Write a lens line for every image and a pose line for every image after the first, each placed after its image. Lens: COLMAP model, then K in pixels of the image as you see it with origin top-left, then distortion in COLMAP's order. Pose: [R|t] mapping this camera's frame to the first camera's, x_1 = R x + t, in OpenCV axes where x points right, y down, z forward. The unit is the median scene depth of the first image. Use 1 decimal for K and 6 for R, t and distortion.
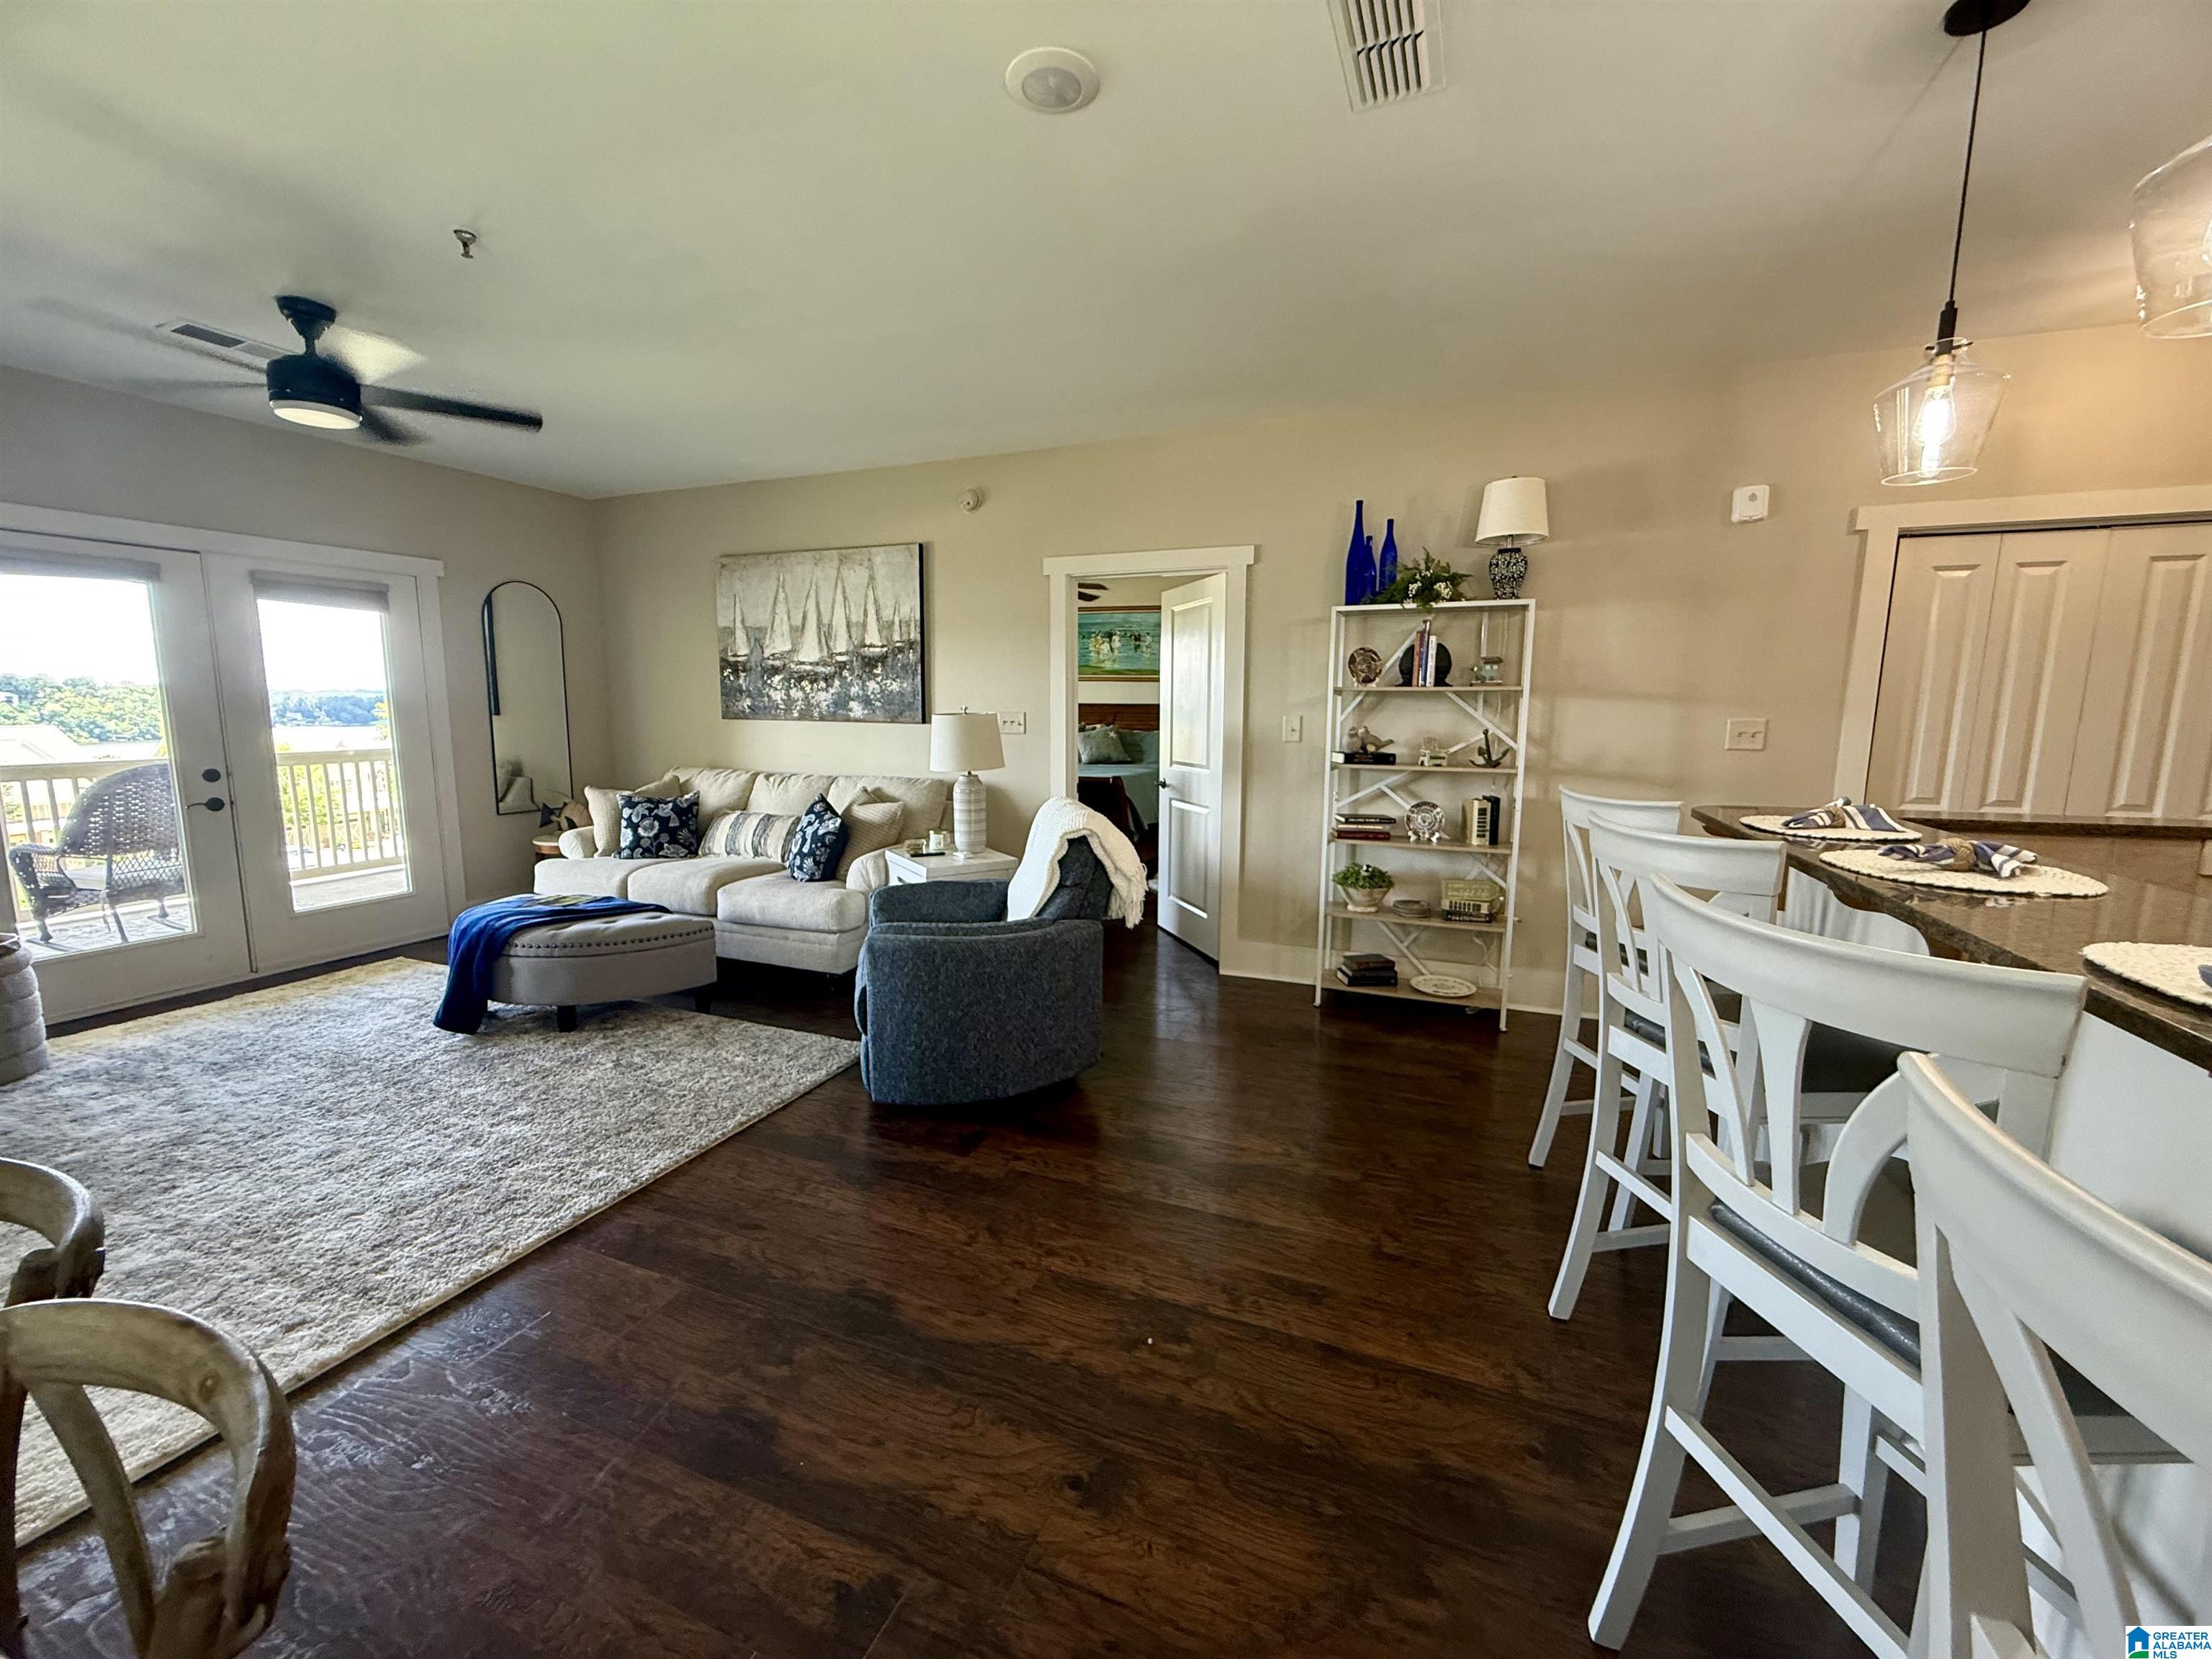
lens RADIAL K [[885.6, 0, 1102.3], [0, 885.6, 822.1], [0, 0, 1]] dist [0.002136, 0.000293]
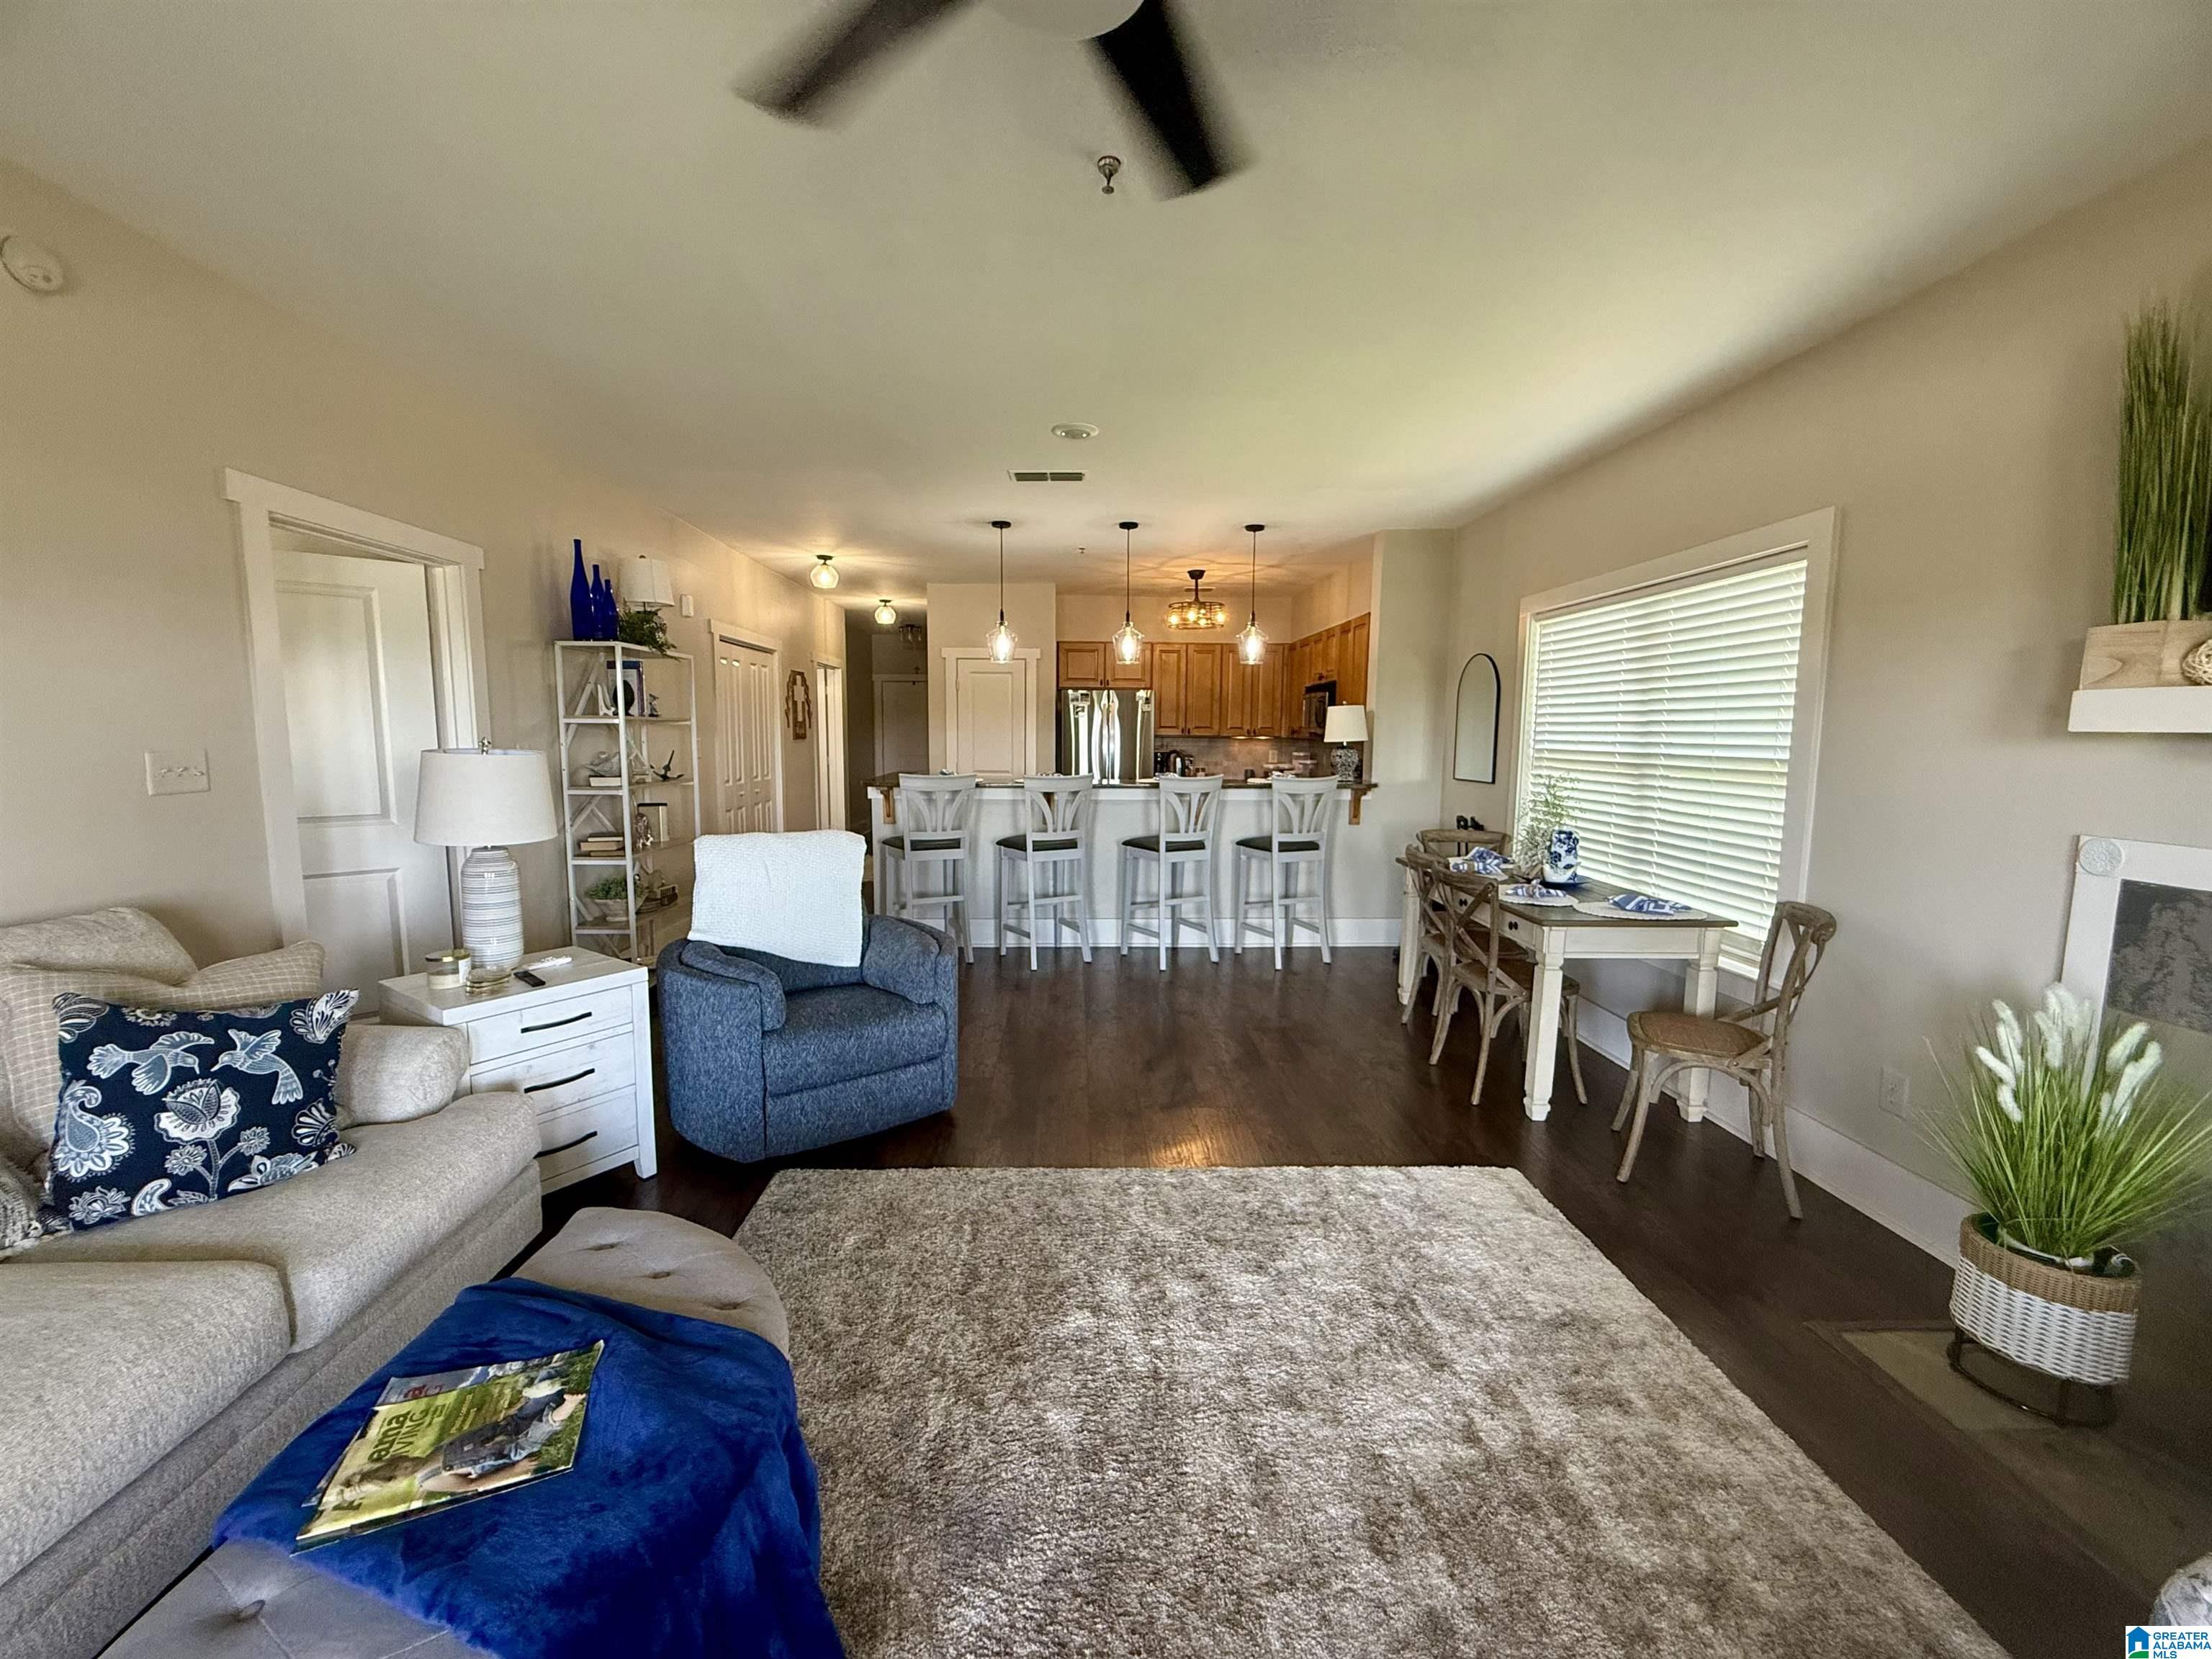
lens RADIAL K [[884.6, 0, 1101.4], [0, 884.6, 823.8], [0, 0, 1]] dist [-0.000598, -0.000054]
pose [[-0.413864, -0.101596, 0.904652, -1.214040], [0.119097, 0.979169, 0.164450, -0.164571], [-0.902514, 0.175801, -0.393143, 1.153269]]
